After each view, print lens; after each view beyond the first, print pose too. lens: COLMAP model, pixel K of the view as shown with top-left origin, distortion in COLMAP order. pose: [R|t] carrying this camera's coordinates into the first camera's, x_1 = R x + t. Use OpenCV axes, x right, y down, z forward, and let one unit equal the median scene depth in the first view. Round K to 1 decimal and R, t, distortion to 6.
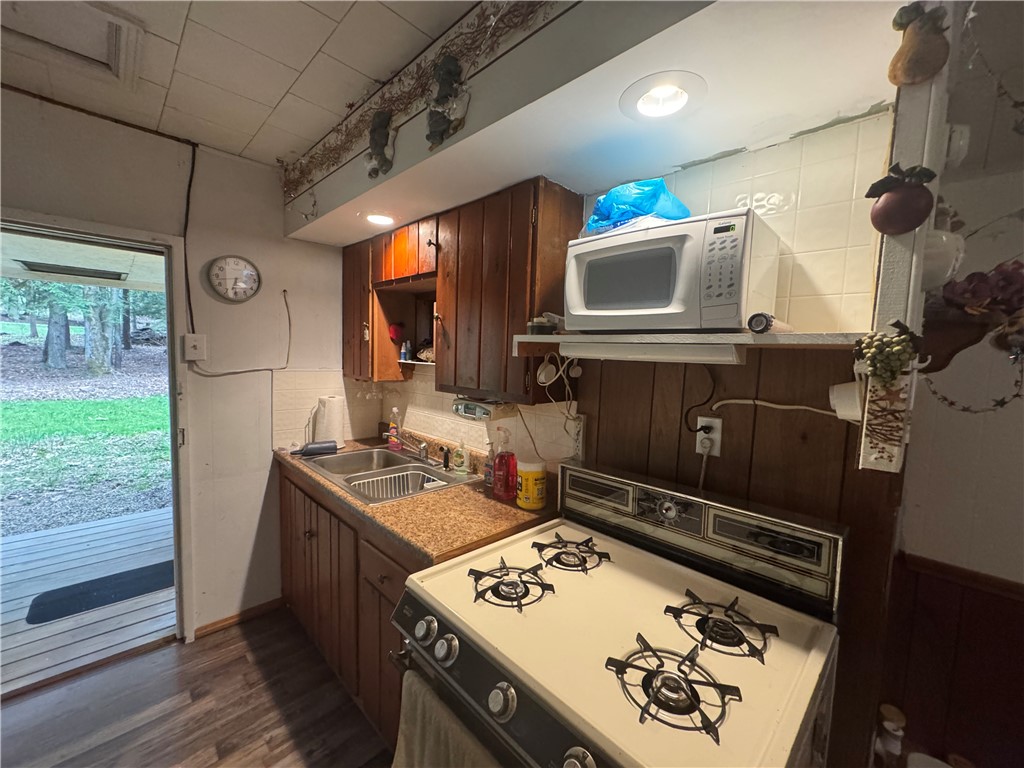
lens RADIAL K [[408.3, 0, 514.2], [0, 408.3, 384.2], [0, 0, 1]] dist [-0.002262, 0.000555]
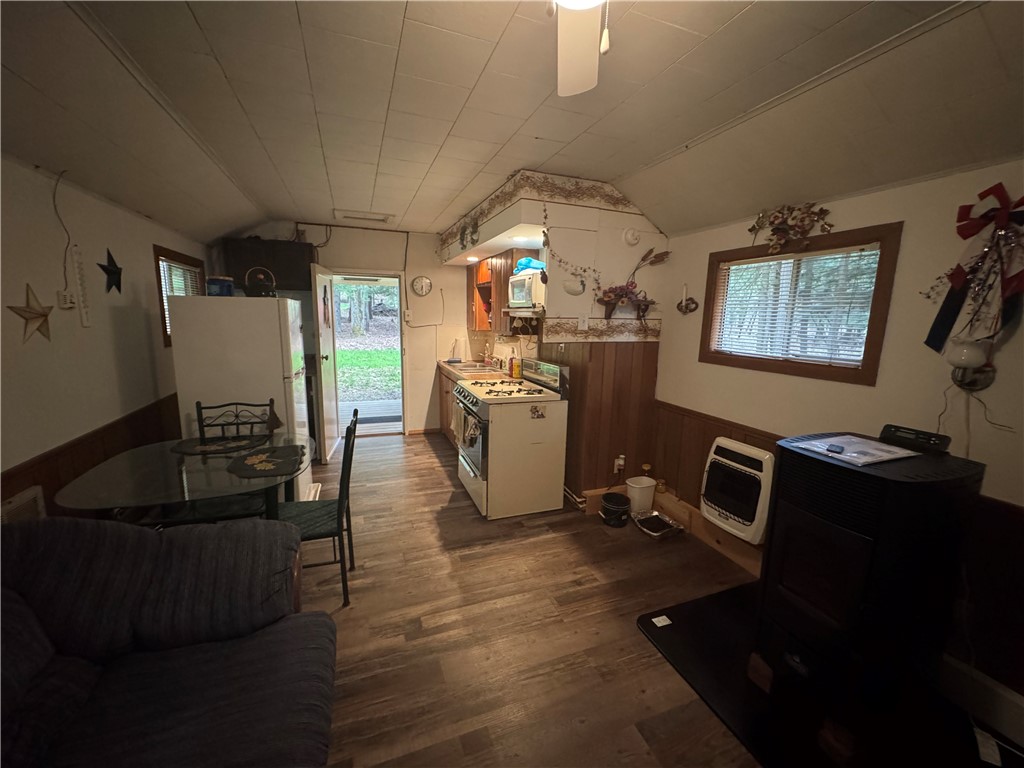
lens RADIAL K [[408.3, 0, 511.6], [0, 408.3, 382.9], [0, 0, 1]] dist [-0.002262, 0.000555]
pose [[0.912255, 0.050726, -0.406470, 0.794219], [-0.019038, 0.996481, 0.081628, 0.099586], [0.409181, -0.066727, 0.910010, -0.998739]]
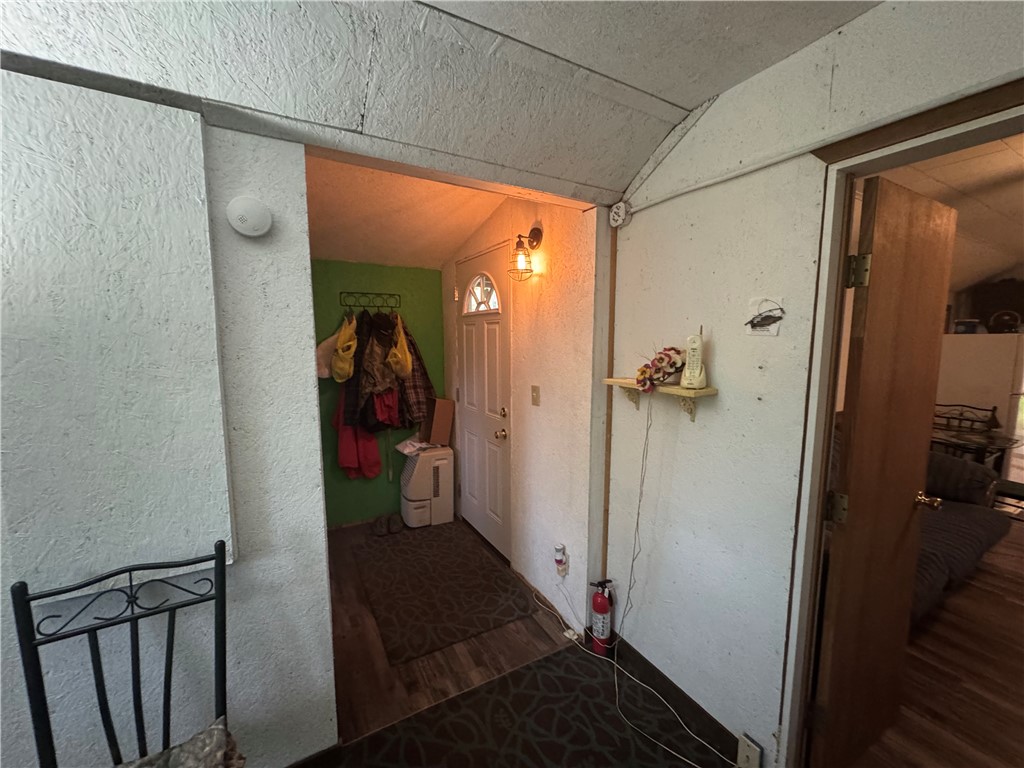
lens RADIAL K [[408.3, 0, 511.0], [0, 408.3, 385.4], [0, 0, 1]] dist [-0.002262, 0.000555]
pose [[-0.265702, 0.065817, -0.961806, 1.878428], [-0.087721, 0.991878, 0.092108, 0.204522], [0.960056, 0.108844, -0.257770, -1.741512]]
